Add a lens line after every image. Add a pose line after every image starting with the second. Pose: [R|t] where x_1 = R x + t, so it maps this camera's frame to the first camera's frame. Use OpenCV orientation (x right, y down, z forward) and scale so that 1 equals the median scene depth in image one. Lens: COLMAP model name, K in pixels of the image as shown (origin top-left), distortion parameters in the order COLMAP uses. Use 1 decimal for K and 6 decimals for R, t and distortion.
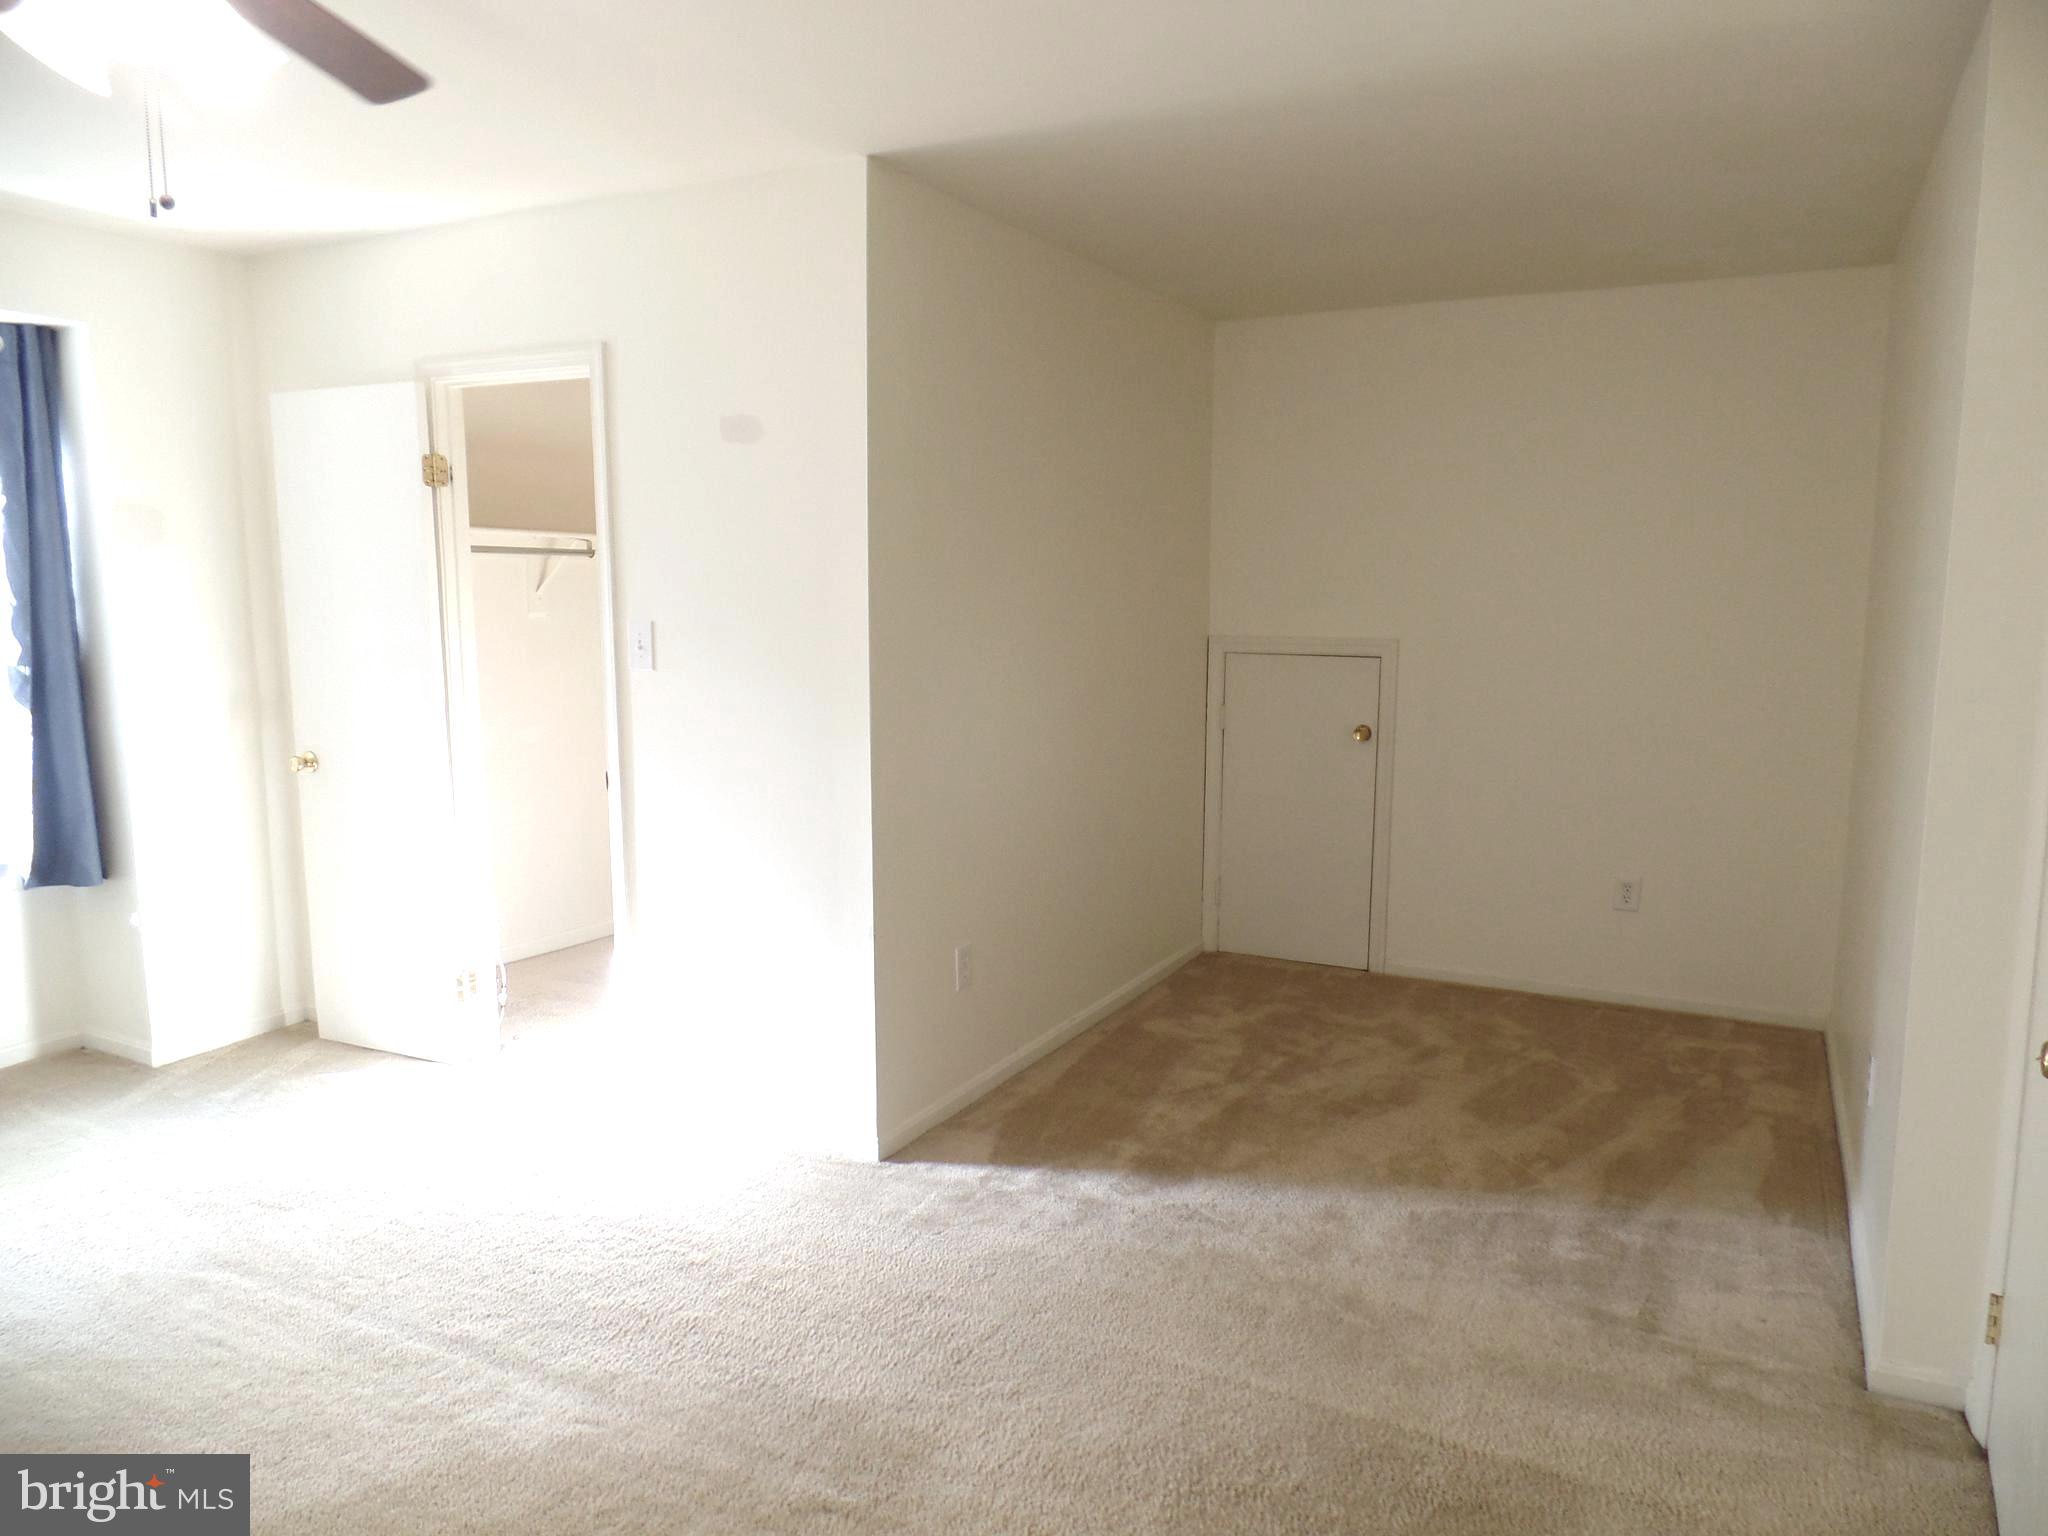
lens RADIAL K [[1381.1, 0, 1029.6], [0, 1381.1, 760.0], [0, 0, 1]] dist [-0.009838, -0.008720]
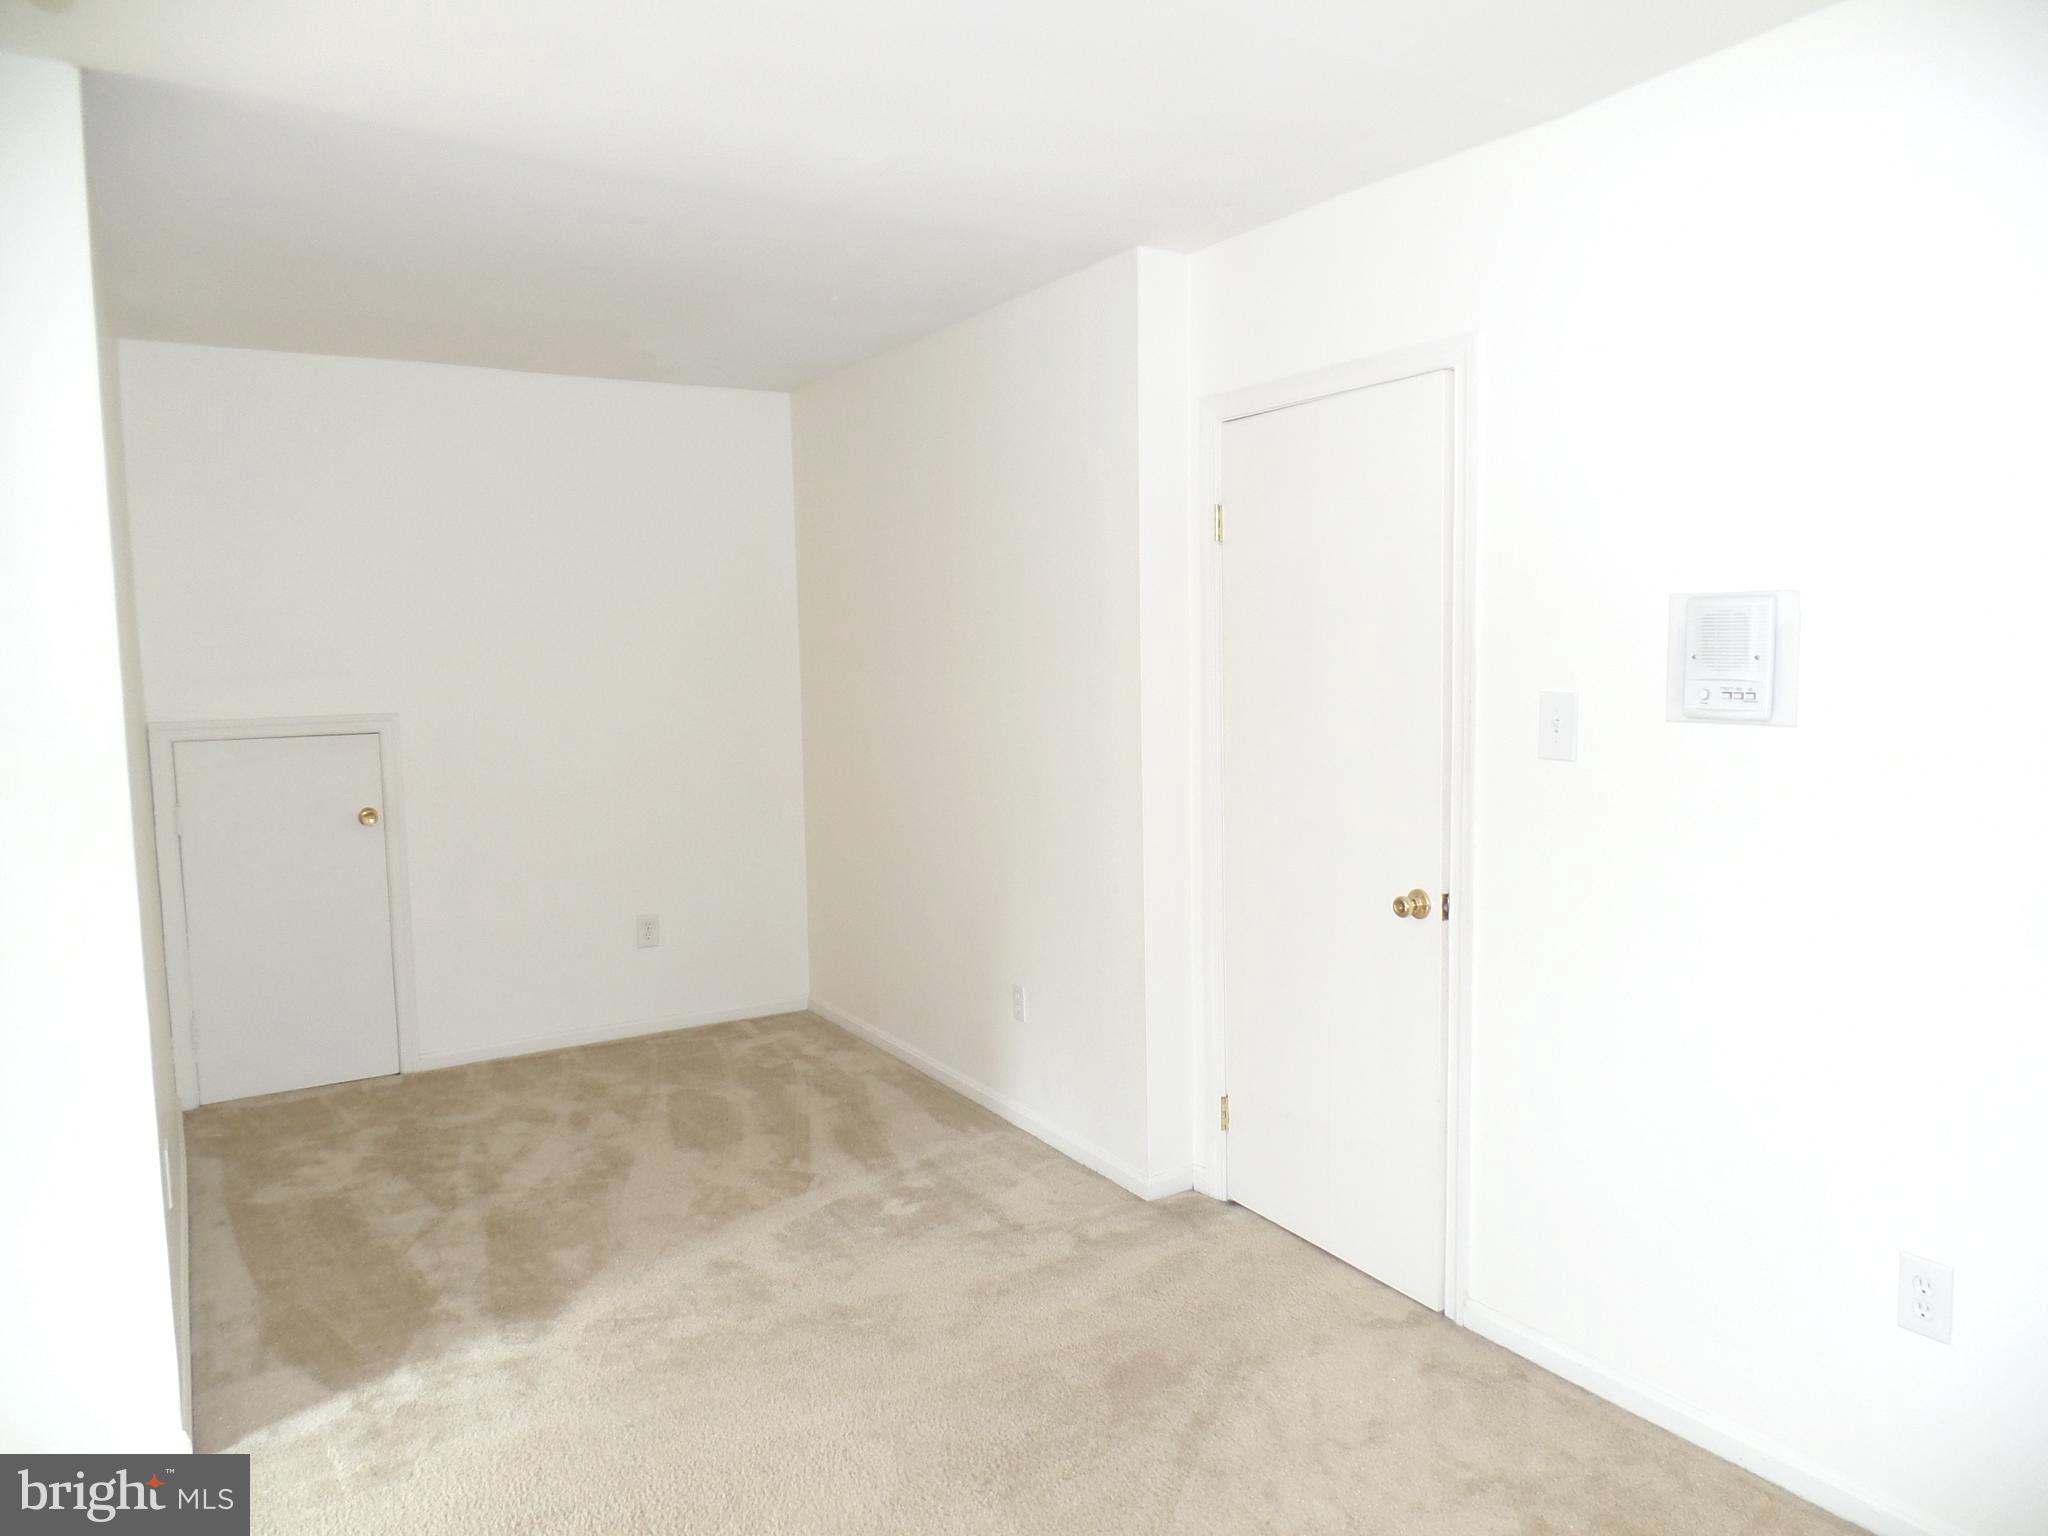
lens RADIAL K [[1381.1, 0, 1025.4], [0, 1381.1, 778.0], [0, 0, 1]] dist [-0.009838, -0.008720]
pose [[0.512597, -0.093243, 0.853551, -0.422336], [0.127810, 0.991297, 0.031534, -0.025087], [-0.849063, 0.092928, 0.520054, 0.210917]]
